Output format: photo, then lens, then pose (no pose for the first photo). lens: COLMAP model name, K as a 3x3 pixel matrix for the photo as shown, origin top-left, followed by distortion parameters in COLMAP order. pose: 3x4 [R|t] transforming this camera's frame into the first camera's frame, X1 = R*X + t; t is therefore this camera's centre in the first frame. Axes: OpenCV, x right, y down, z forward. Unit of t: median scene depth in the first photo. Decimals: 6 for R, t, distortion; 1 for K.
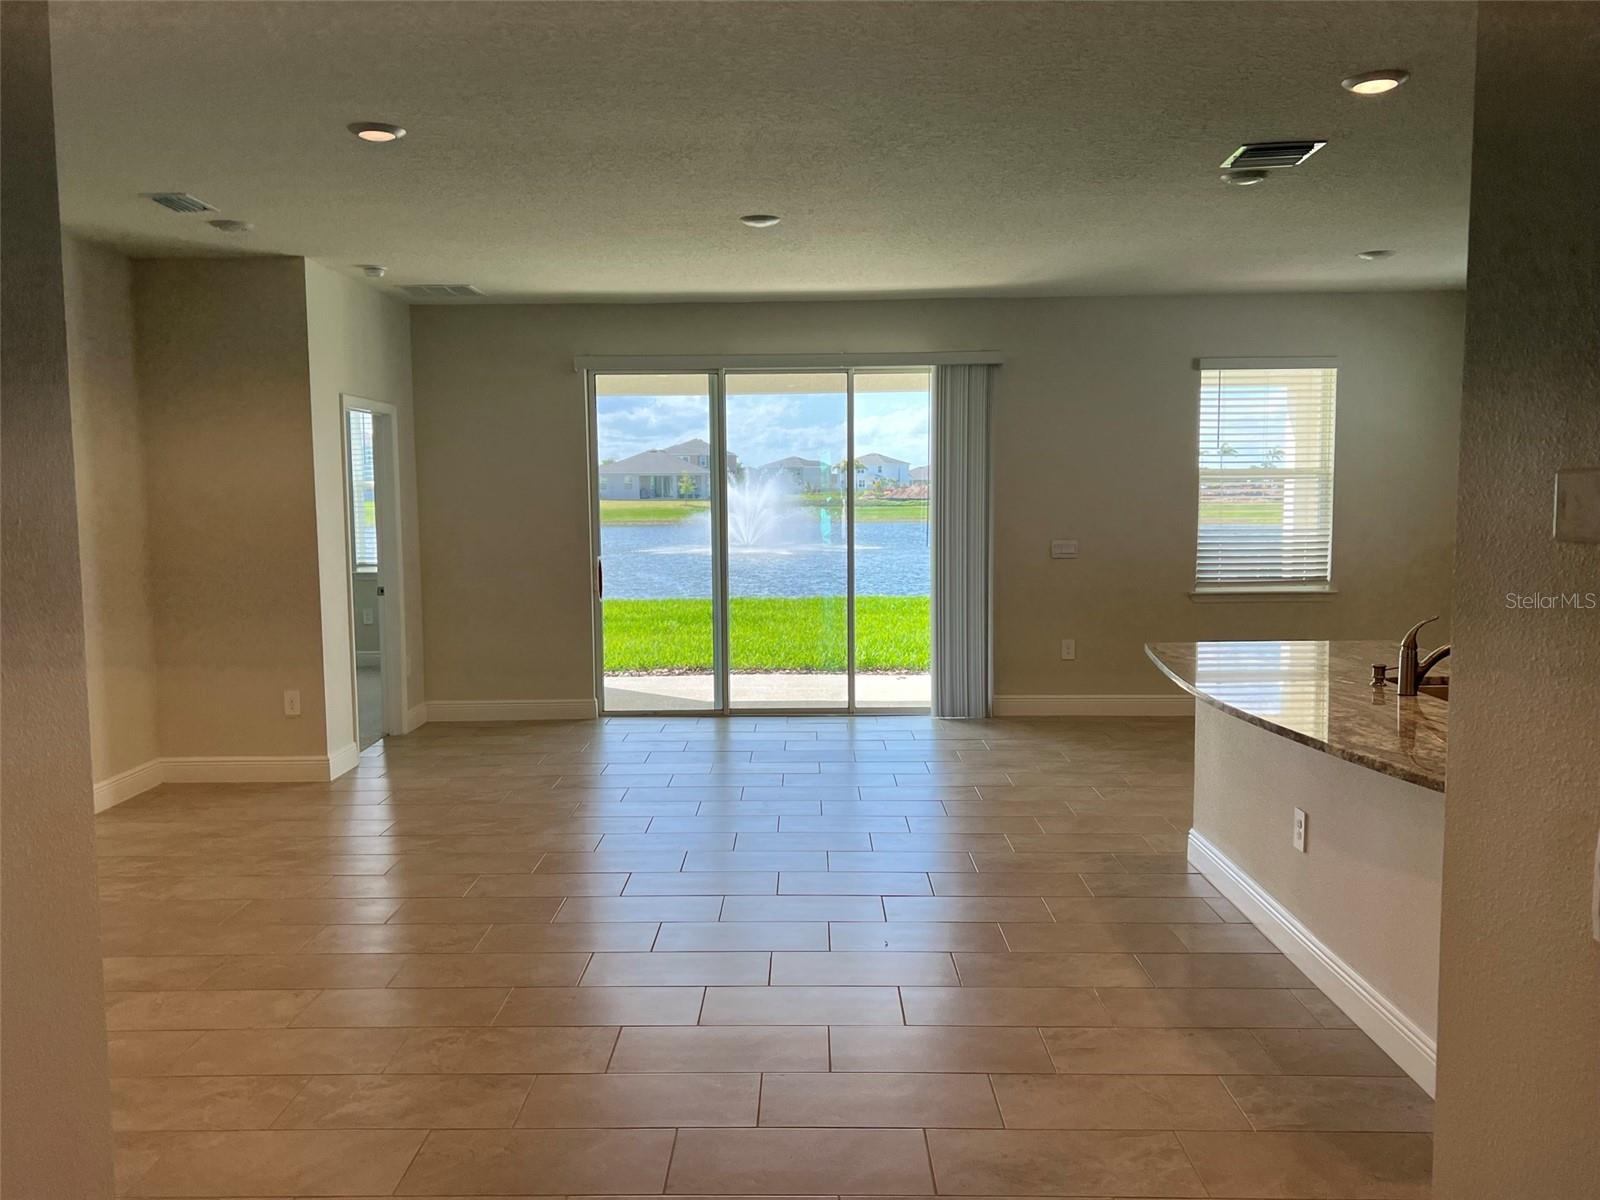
lens RADIAL K [[1295.6, 0, 789.8], [0, 1295.6, 608.1], [0, 0, 1]] dist [0.045270, -0.058060]
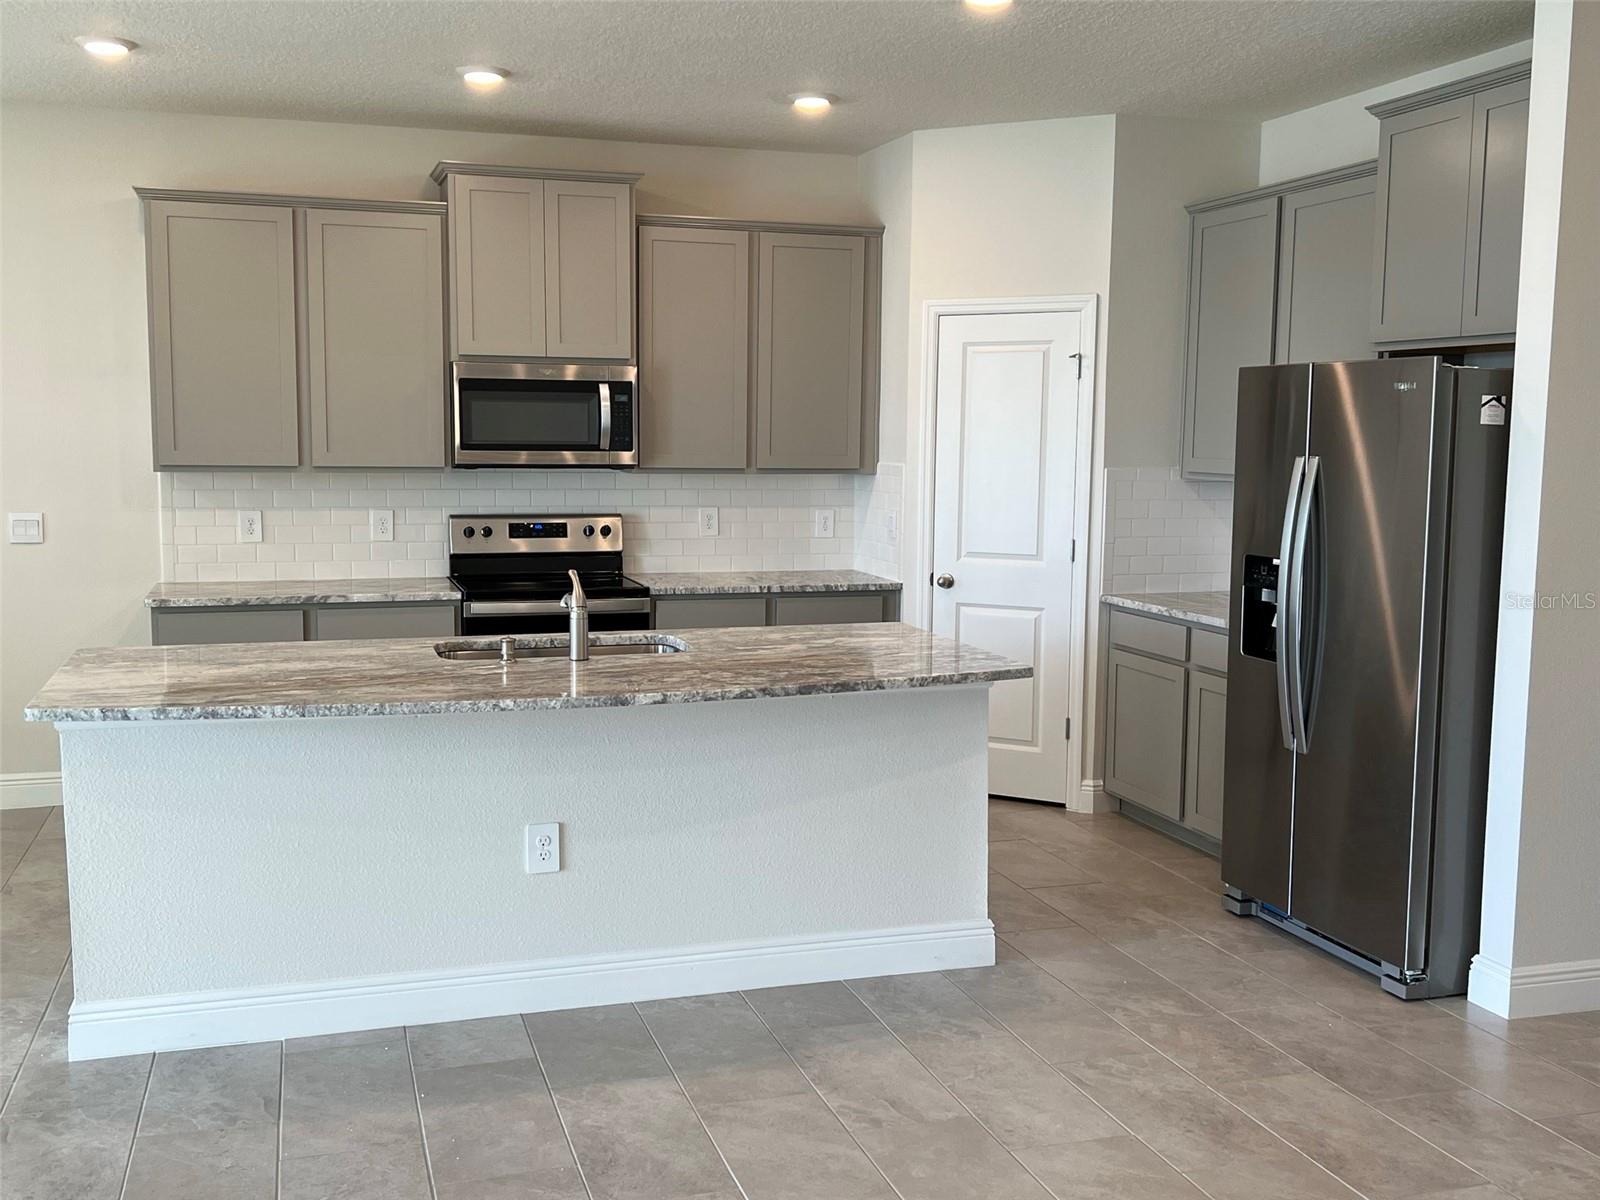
lens RADIAL K [[1576.4, 0, 775.1], [0, 1576.4, 606.6], [0, 0, 1]] dist [0.041118, 0.000000]
pose [[-0.301321, -0.099436, 0.948324, -0.336254], [0.085901, 0.987673, 0.130856, -0.056448], [-0.949645, 0.120892, -0.289065, 0.659626]]
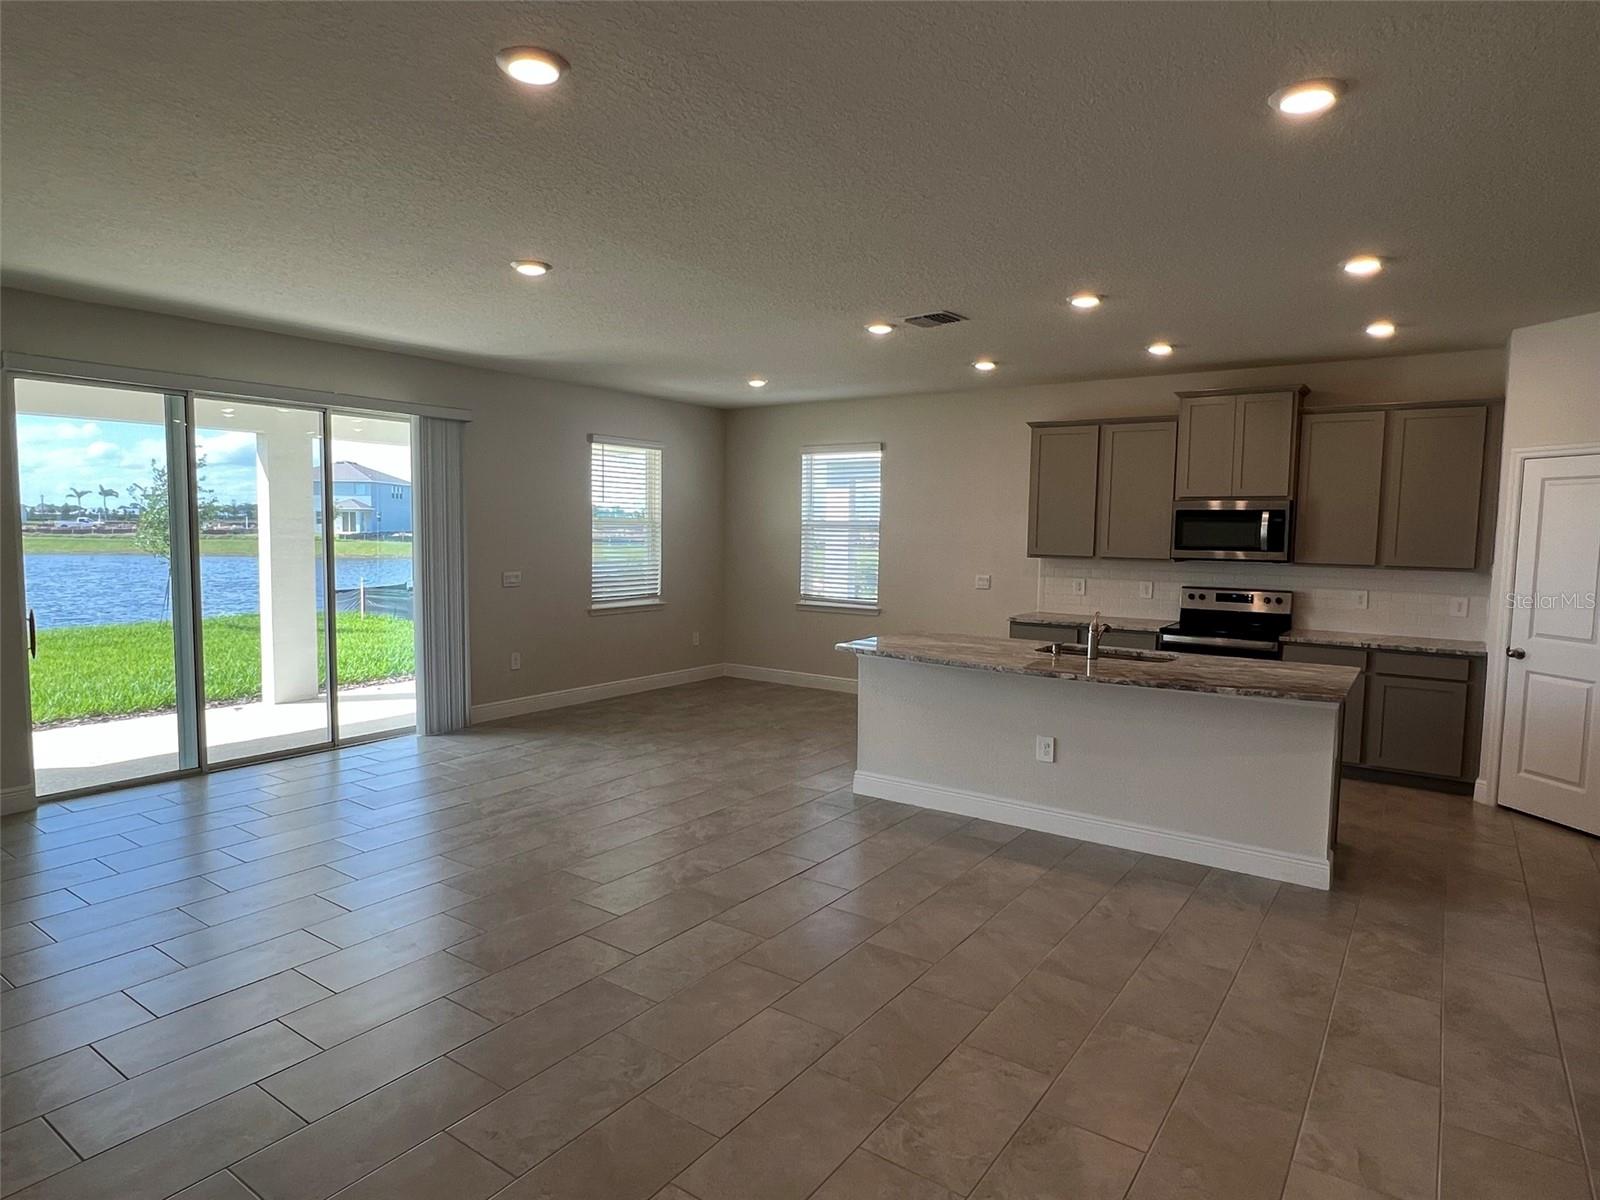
lens RADIAL K [[925.0, 0, 792.7], [0, 925.0, 602.7], [0, 0, 1]] dist [0.004843, 0.001929]
pose [[0.566845, -0.049703, 0.822324, -0.420661], [0.058088, 0.998105, 0.020287, -0.030604], [-0.821774, 0.036267, 0.568658, 0.349948]]
